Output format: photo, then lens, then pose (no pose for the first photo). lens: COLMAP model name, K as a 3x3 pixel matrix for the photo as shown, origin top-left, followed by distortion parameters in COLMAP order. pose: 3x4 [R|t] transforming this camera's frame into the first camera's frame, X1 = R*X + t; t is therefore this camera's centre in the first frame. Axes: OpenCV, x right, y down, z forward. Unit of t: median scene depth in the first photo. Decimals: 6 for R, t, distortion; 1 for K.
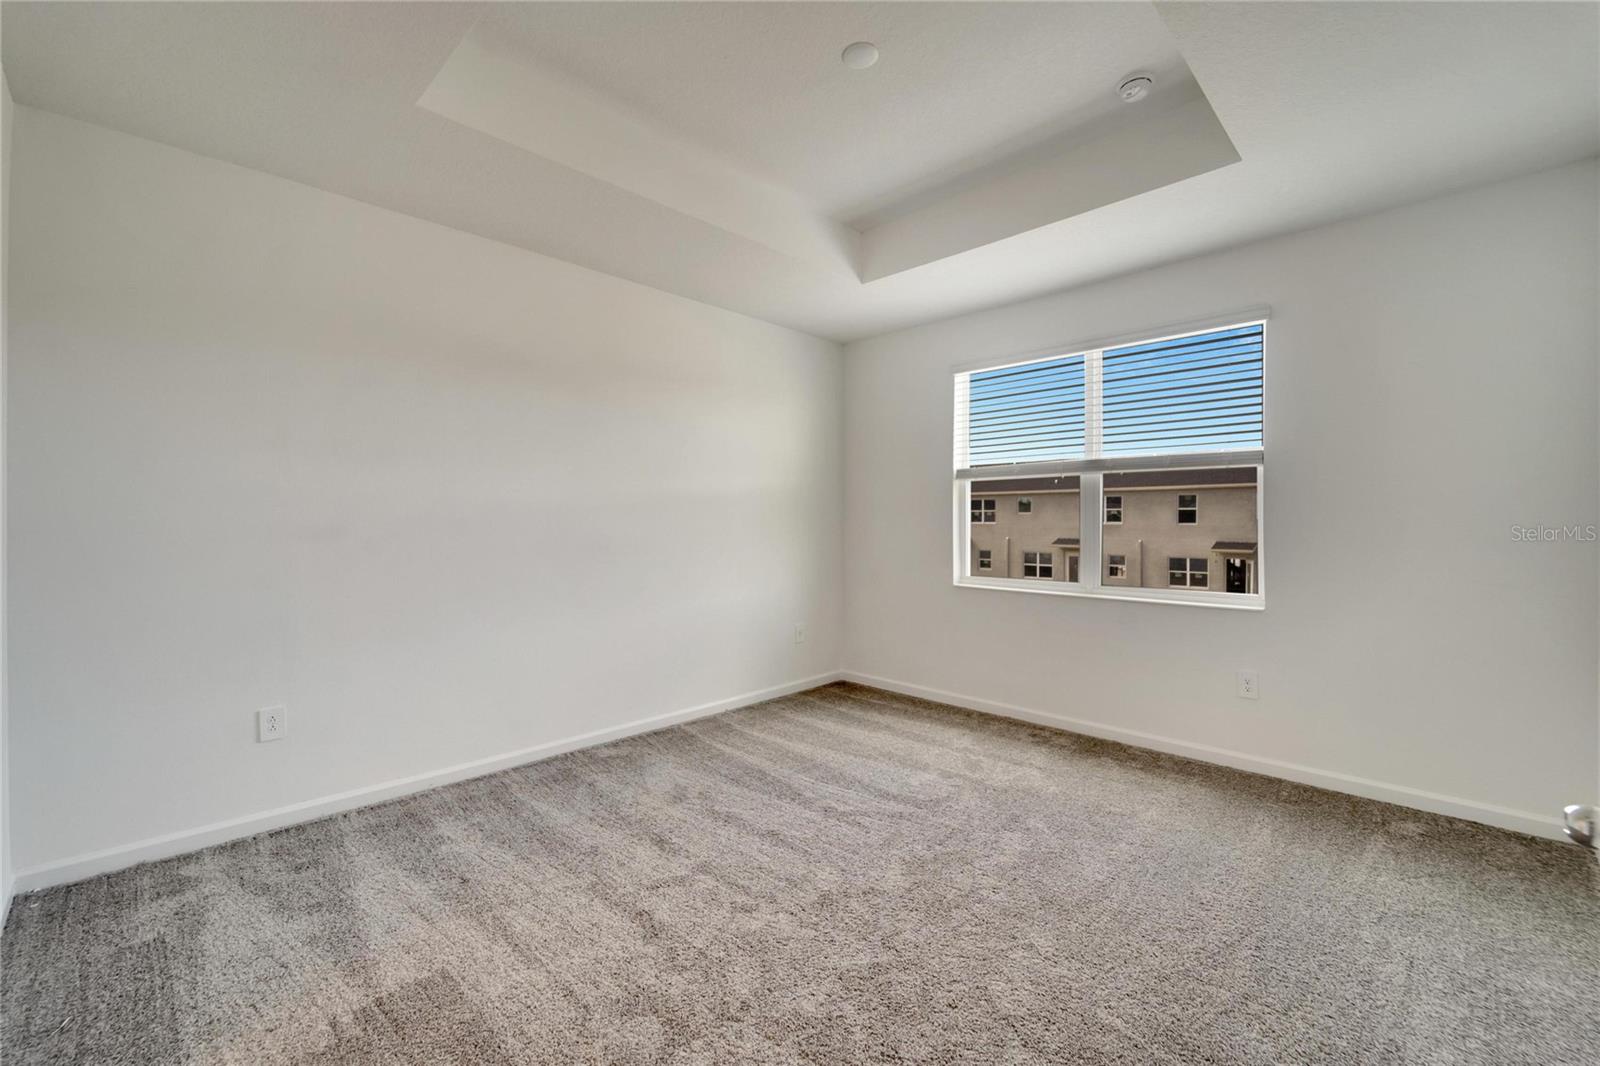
lens RADIAL K [[654.9, 0, 794.4], [0, 654.9, 531.3], [0, 0, 1]] dist [0.002210, 0.000077]
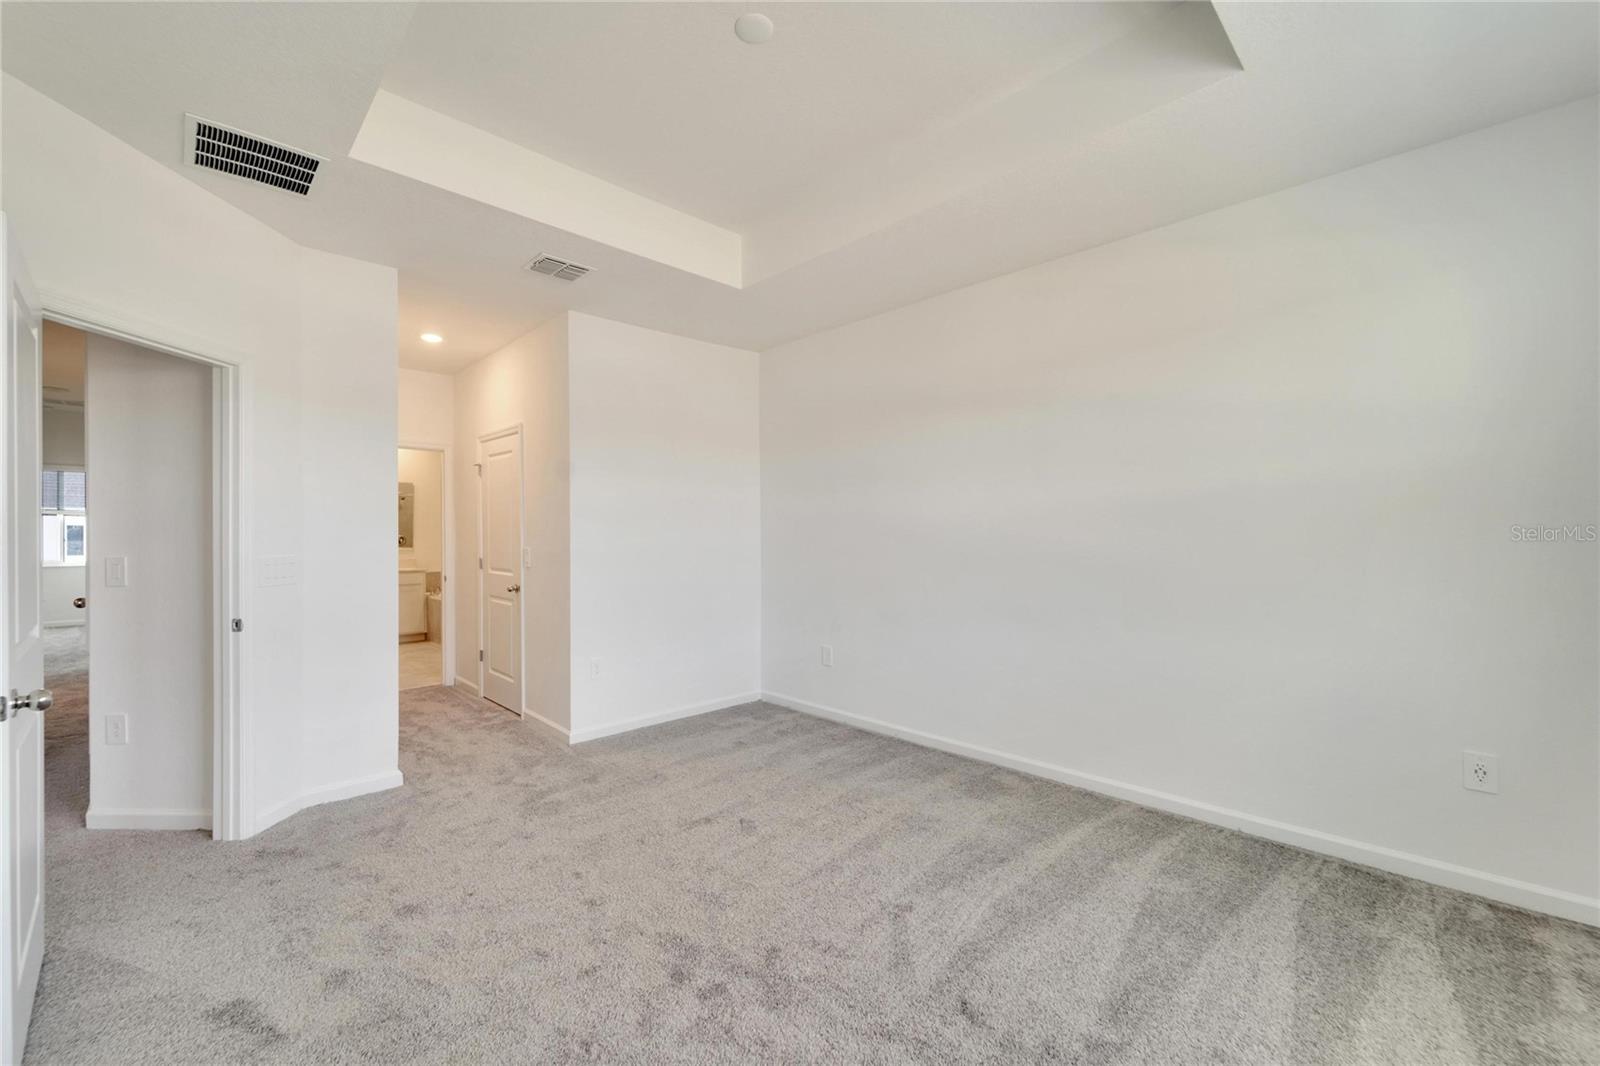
lens RADIAL K [[654.9, 0, 797.4], [0, 654.9, 536.5], [0, 0, 1]] dist [0.002210, 0.000077]
pose [[-0.024634, -0.008700, -0.999659, 0.735937], [-0.016527, 0.999829, -0.008295, 0.000871], [0.999560, 0.016317, -0.024774, 0.788352]]
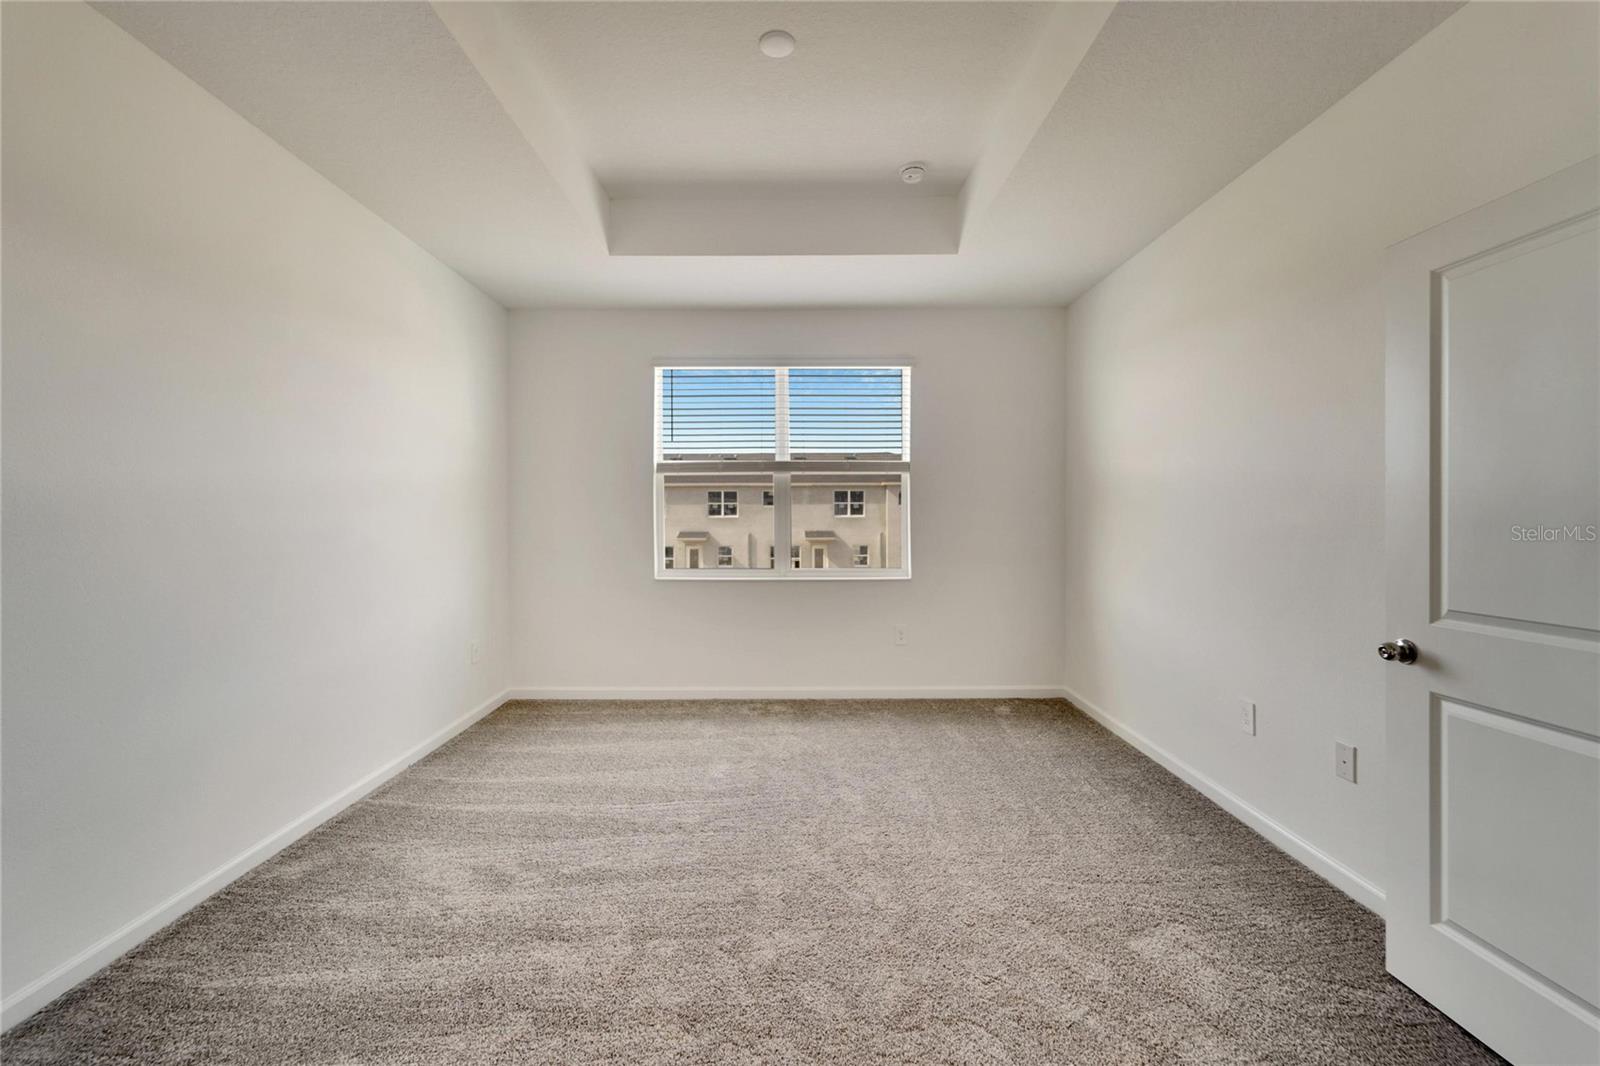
lens RADIAL K [[654.9, 0, 784.6], [0, 654.9, 526.1], [0, 0, 1]] dist [0.002210, 0.000077]
pose [[0.712728, -0.014381, 0.701293, -0.432906], [0.015067, 0.999873, 0.005192, -0.000672], [-0.701278, 0.006866, 0.712854, 0.210456]]
